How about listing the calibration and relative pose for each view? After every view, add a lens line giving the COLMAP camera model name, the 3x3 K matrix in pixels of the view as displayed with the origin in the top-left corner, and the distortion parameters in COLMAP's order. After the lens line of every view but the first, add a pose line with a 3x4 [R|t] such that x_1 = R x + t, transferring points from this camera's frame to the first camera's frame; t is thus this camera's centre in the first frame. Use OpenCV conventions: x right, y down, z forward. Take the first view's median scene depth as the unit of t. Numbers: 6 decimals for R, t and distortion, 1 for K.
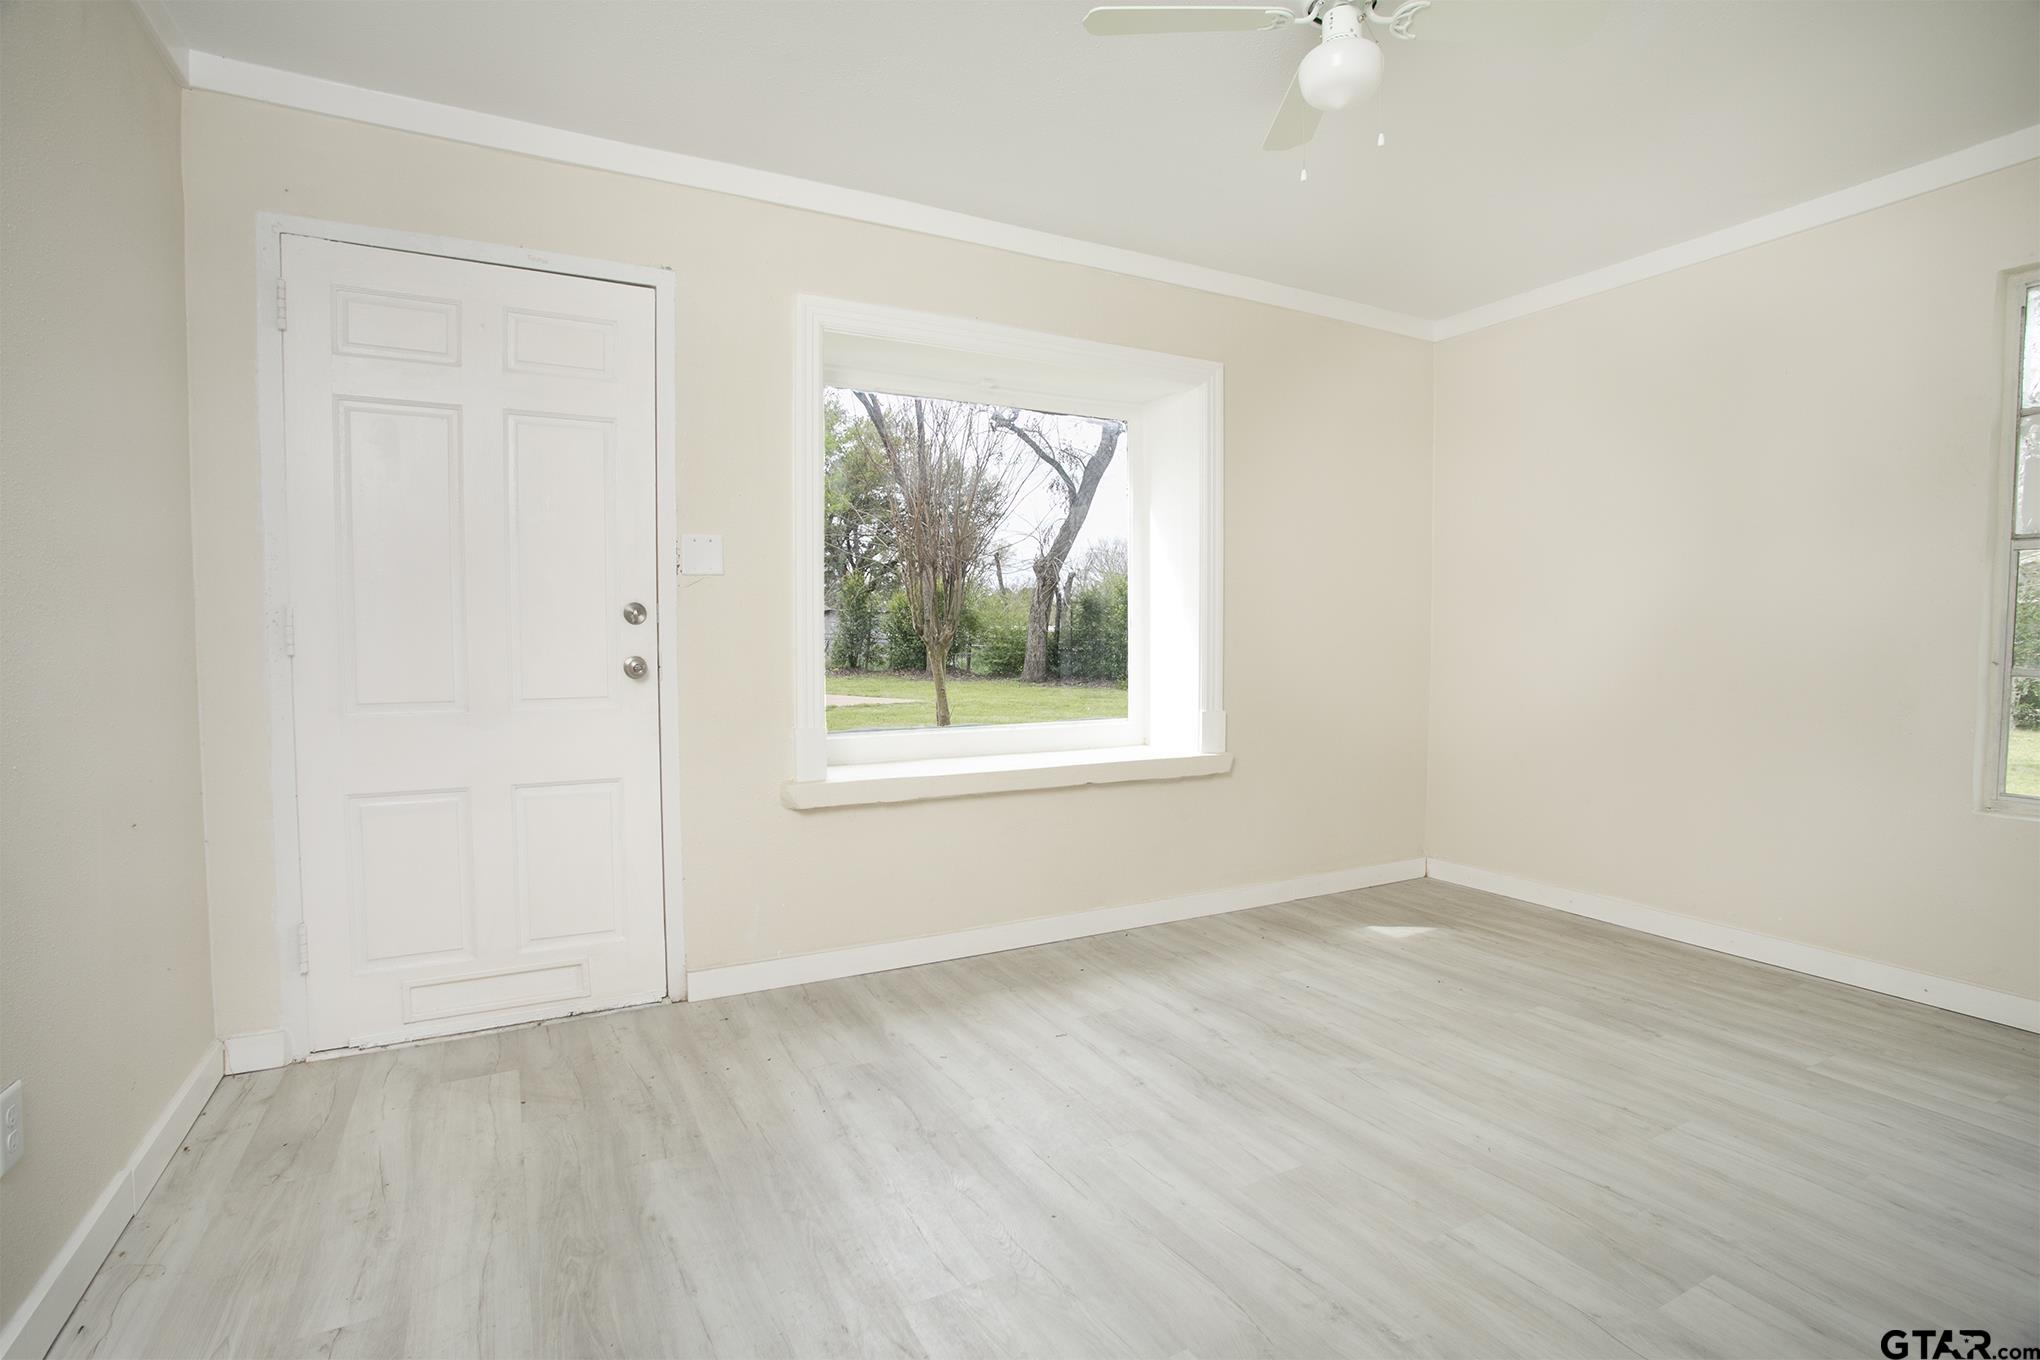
lens RADIAL K [[1038.3, 0, 1009.3], [0, 1038.3, 652.3], [0, 0, 1]] dist [-0.085043, 0.040019]
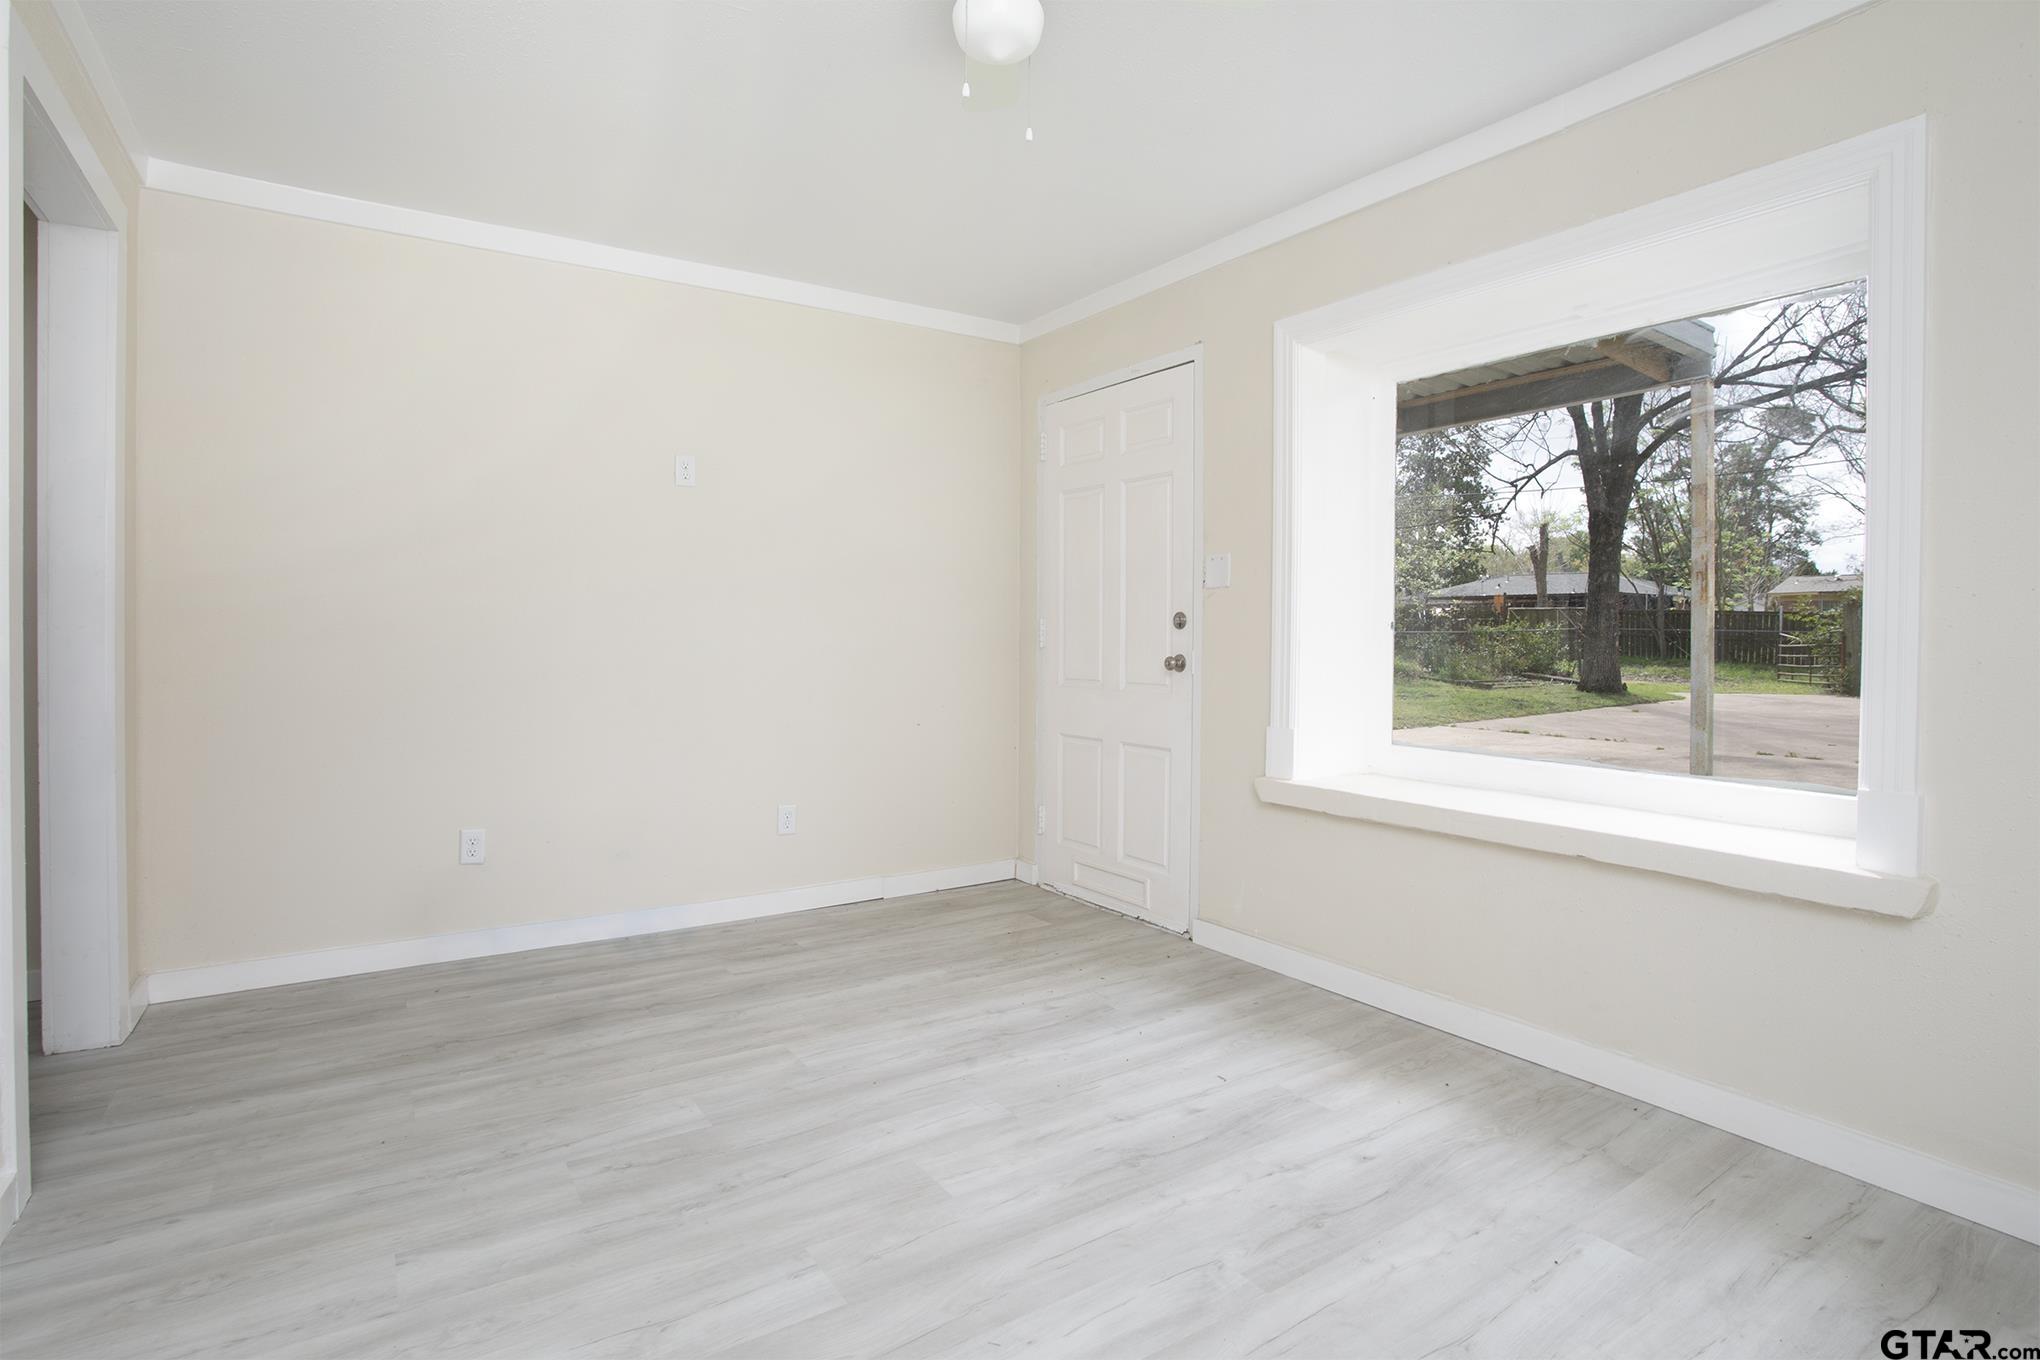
lens RADIAL K [[1038.3, 0, 1009.3], [0, 1038.3, 652.3], [0, 0, 1]] dist [-0.085043, 0.040019]
pose [[0.058152, 0.016835, -0.998166, 0.926484], [-0.023310, 0.999608, 0.015502, -0.014422], [0.998036, 0.022366, 0.058521, 0.740378]]
